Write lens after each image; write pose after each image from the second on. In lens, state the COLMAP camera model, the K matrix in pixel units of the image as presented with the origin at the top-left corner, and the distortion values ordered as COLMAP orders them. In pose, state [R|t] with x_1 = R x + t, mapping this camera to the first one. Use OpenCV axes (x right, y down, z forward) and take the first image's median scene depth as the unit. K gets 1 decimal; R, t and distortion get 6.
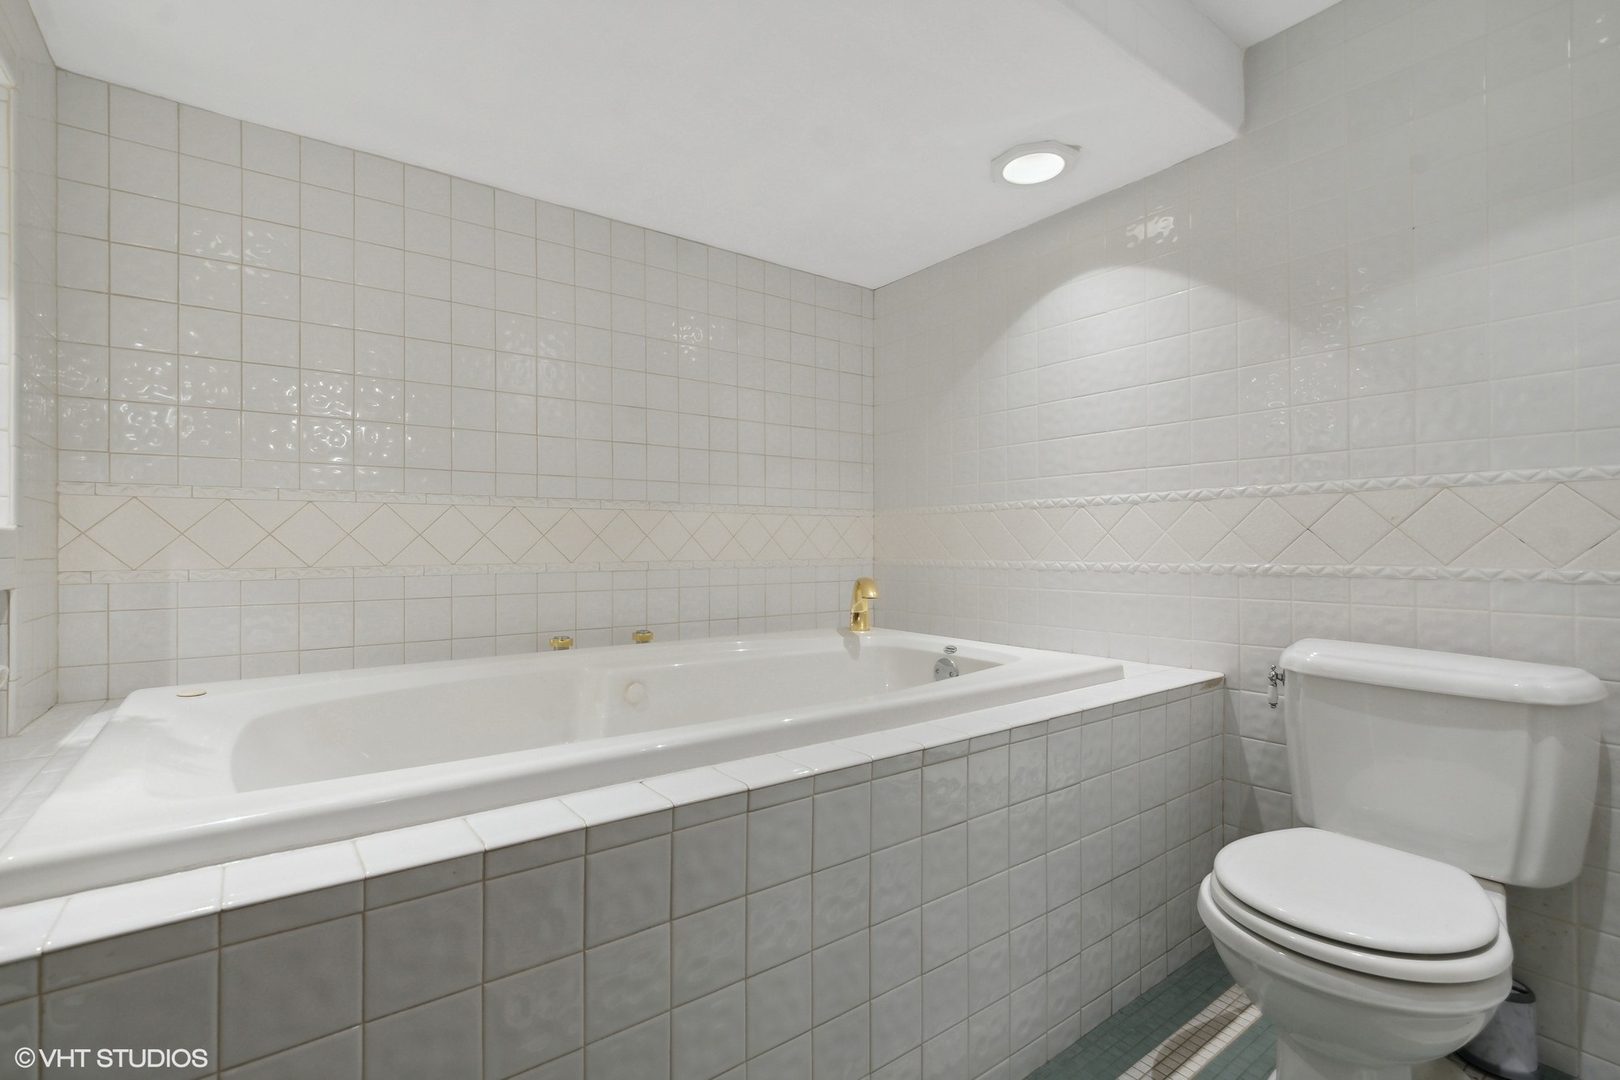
lens RADIAL K [[731.3, 0, 776.2], [0, 731.3, 540.6], [0, 0, 1]] dist [-0.004315, 0.001824]
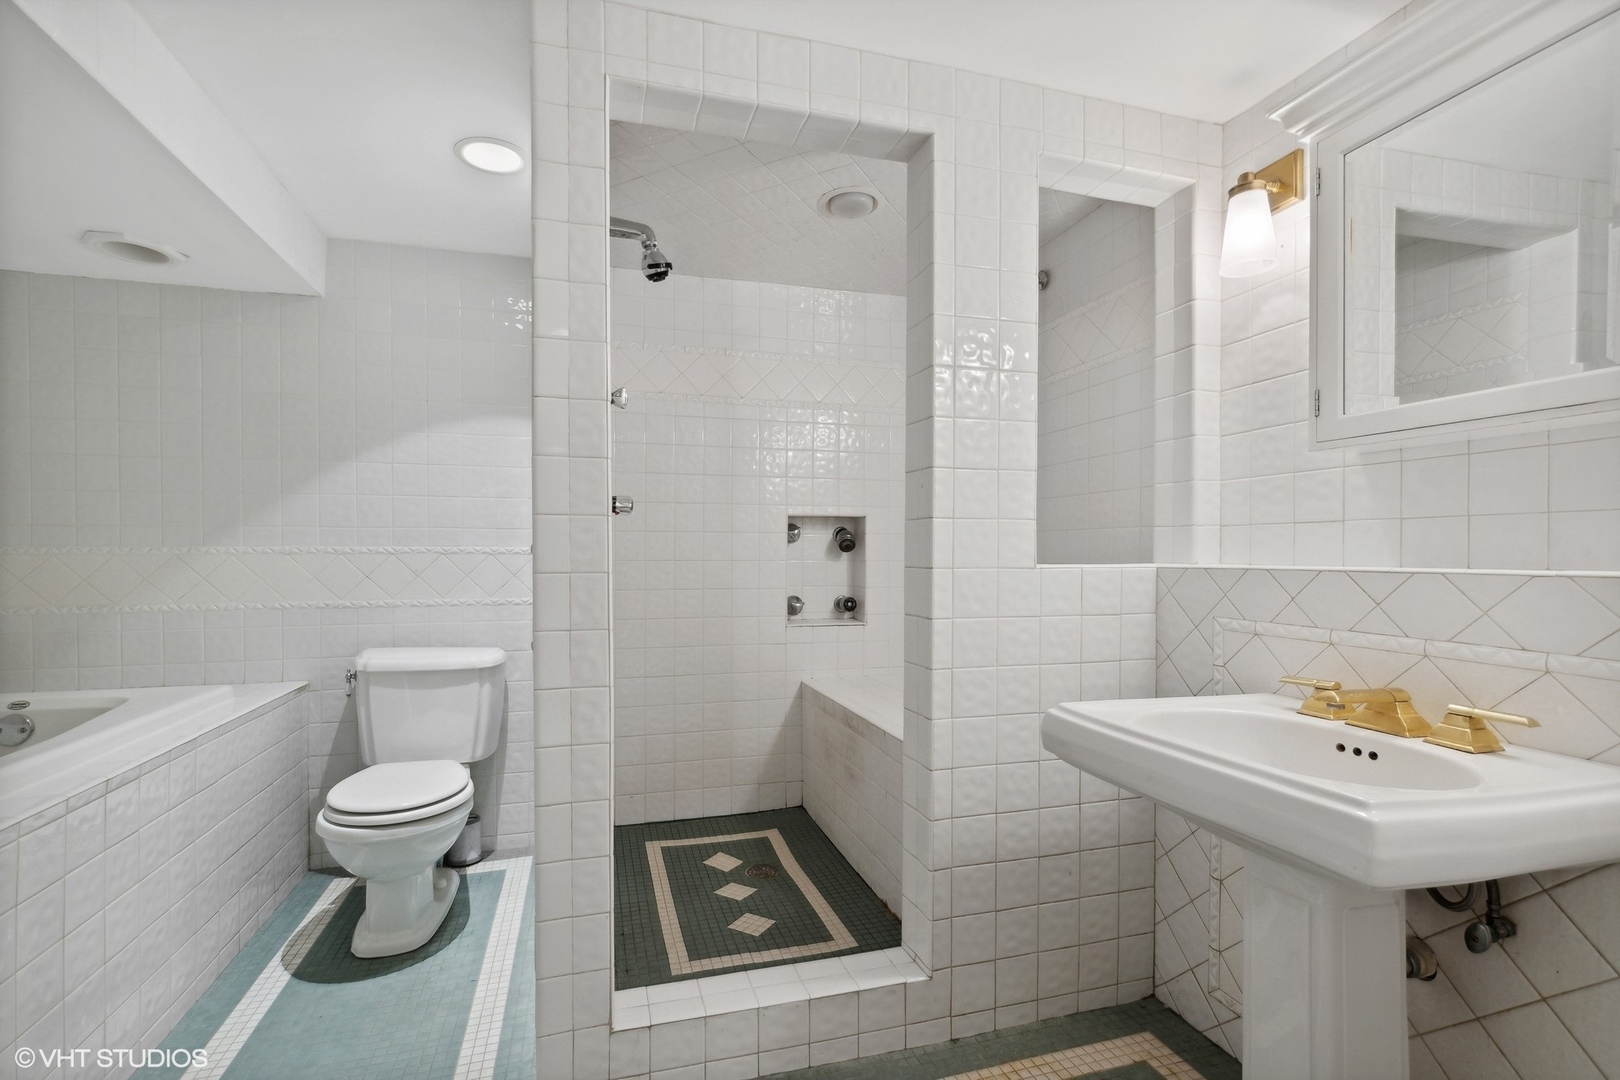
lens RADIAL K [[731.3, 0, 804.4], [0, 731.3, 547.1], [0, 0, 1]] dist [-0.004315, 0.001824]
pose [[0.334696, 0.004352, 0.942316, -0.508851], [-0.004355, 0.999986, -0.003072, -0.096645], [-0.942316, -0.003076, 0.334710, -0.465050]]
